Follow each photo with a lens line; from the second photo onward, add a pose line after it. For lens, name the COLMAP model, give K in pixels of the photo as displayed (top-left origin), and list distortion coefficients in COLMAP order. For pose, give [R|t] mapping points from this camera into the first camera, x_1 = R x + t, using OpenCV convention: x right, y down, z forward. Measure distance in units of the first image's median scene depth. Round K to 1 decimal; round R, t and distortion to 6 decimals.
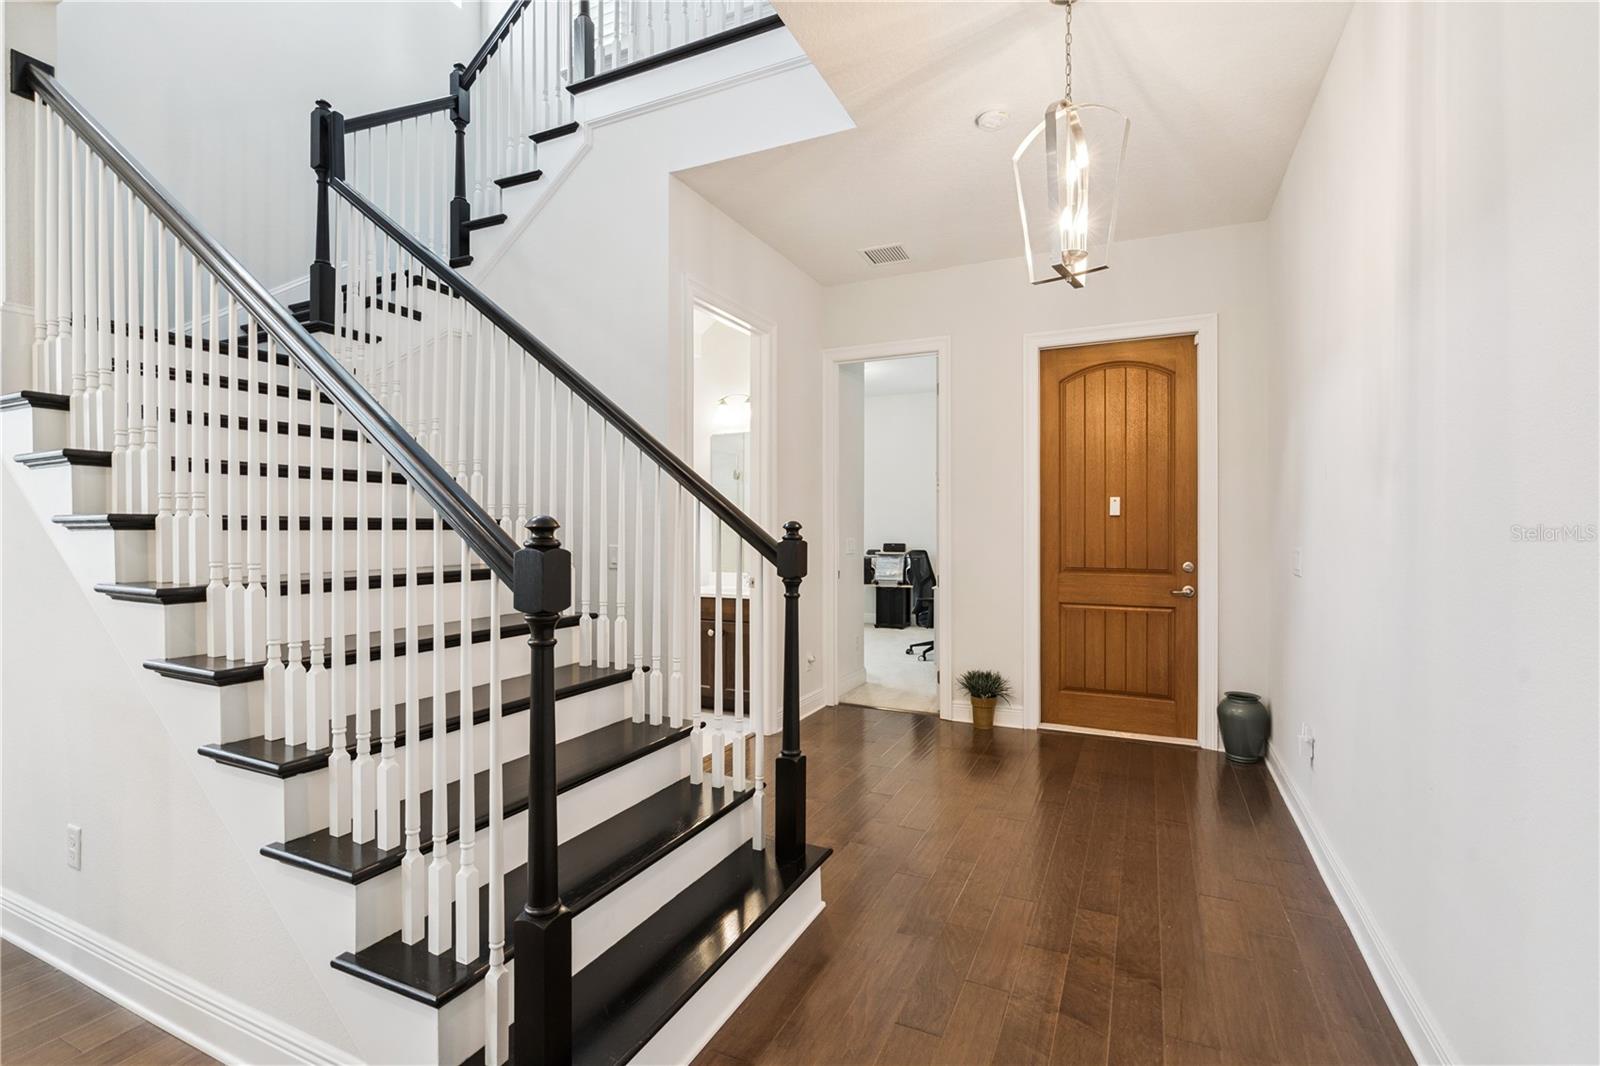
lens RADIAL K [[732.9, 0, 809.2], [0, 732.9, 535.6], [0, 0, 1]] dist [-0.005179, 0.002107]
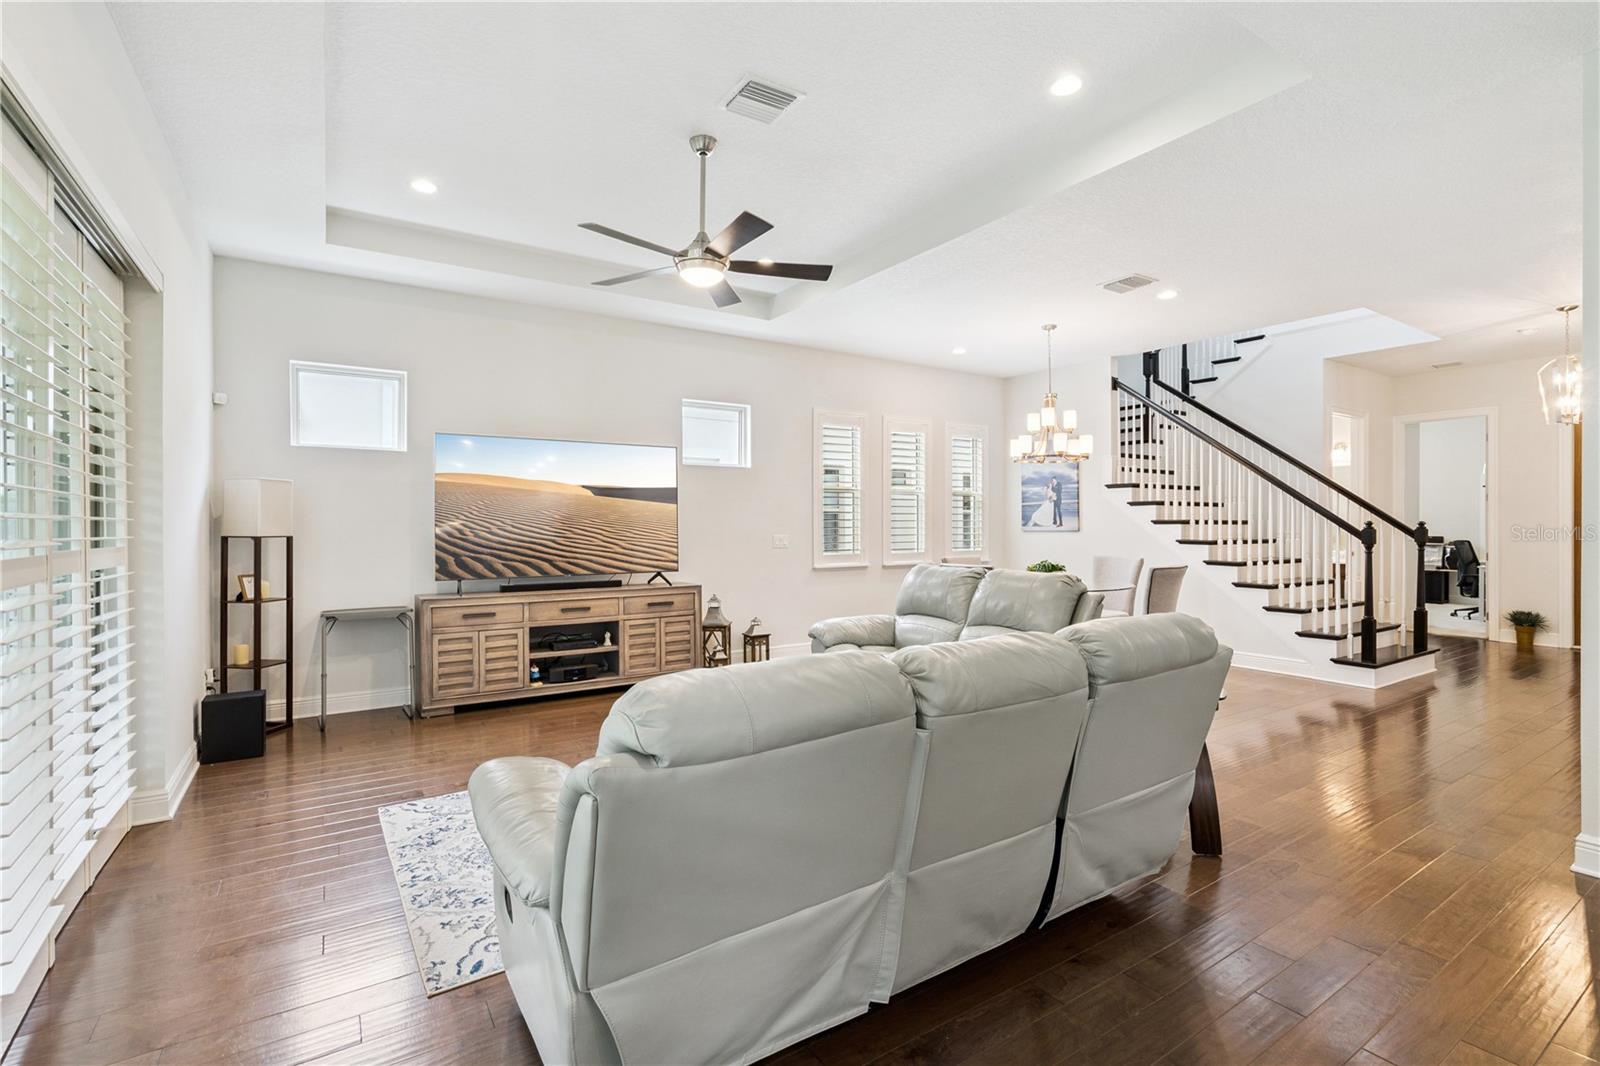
lens RADIAL K [[732.9, 0, 797.6], [0, 732.9, 525.5], [0, 0, 1]] dist [-0.005179, 0.002107]
pose [[0.846353, 0.002284, -0.532617, -0.297900], [-0.006281, 0.999964, -0.005694, 0.014100], [0.532585, 0.008165, 0.846337, -1.382639]]
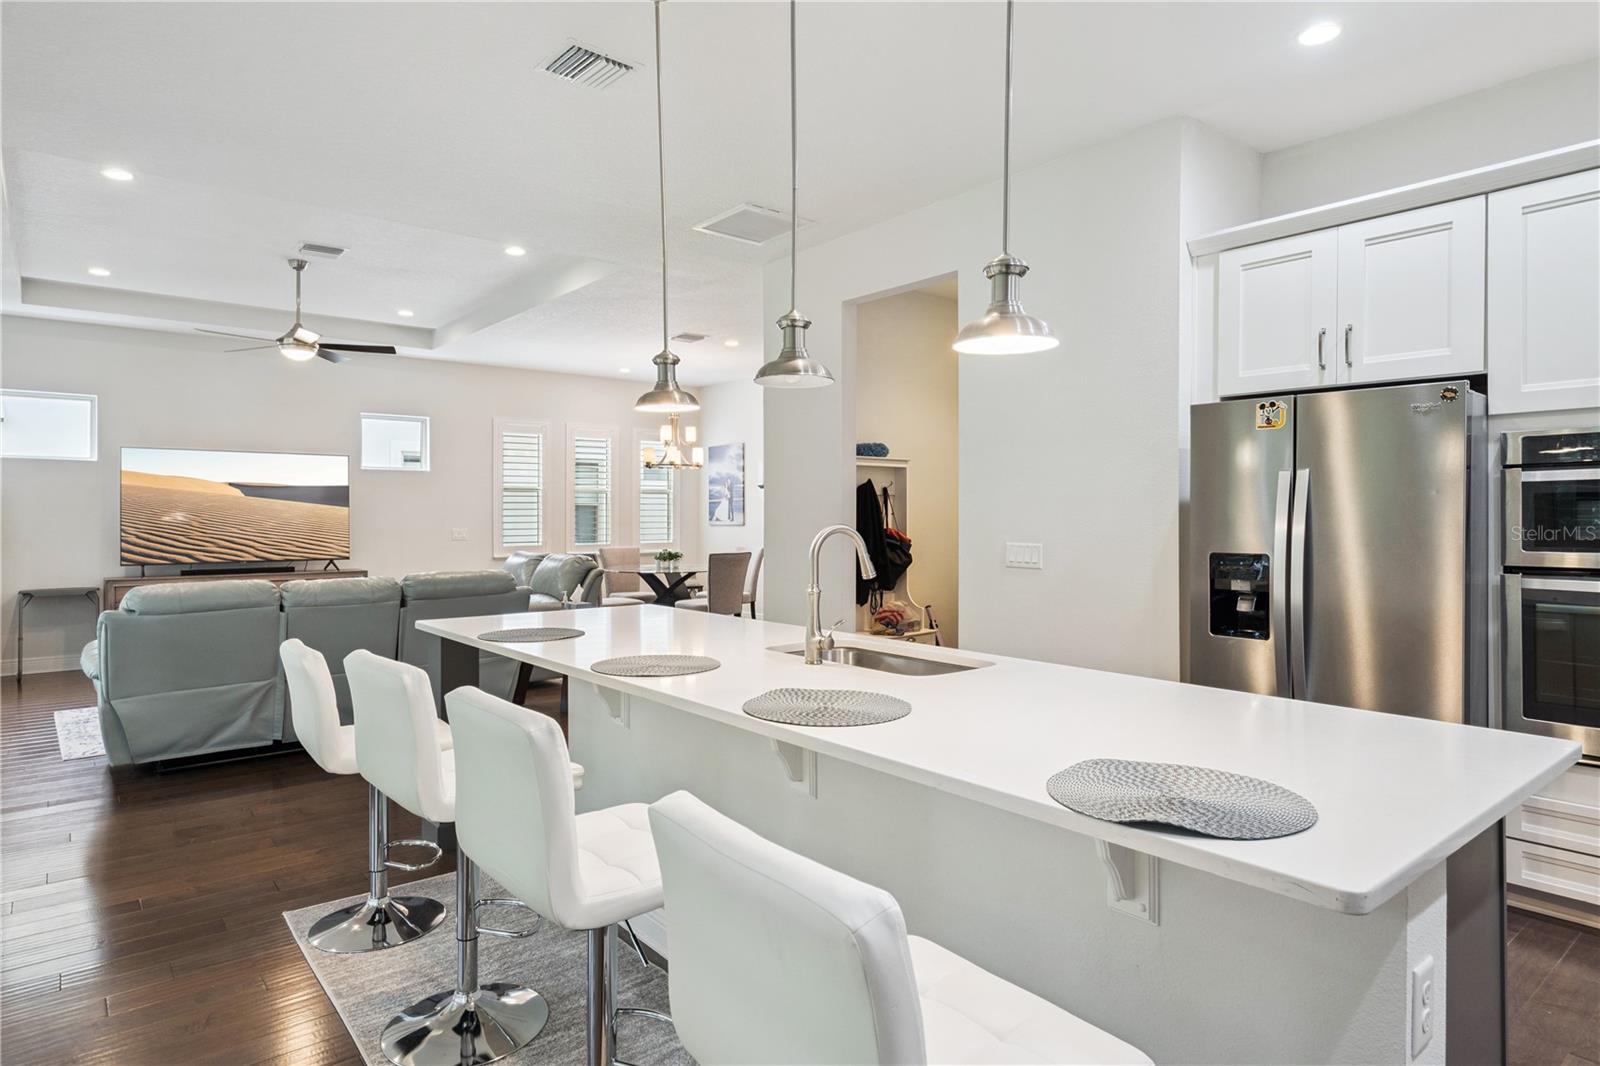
lens RADIAL K [[908.2, 0, 788.4], [0, 908.2, 517.2], [0, 0, 1]] dist [0.006148, 0.002850]
pose [[0.898045, 0.003273, -0.439892, 0.605170], [-0.006244, 0.999966, -0.005307, 0.003149], [0.439860, 0.007513, 0.898035, -1.756119]]
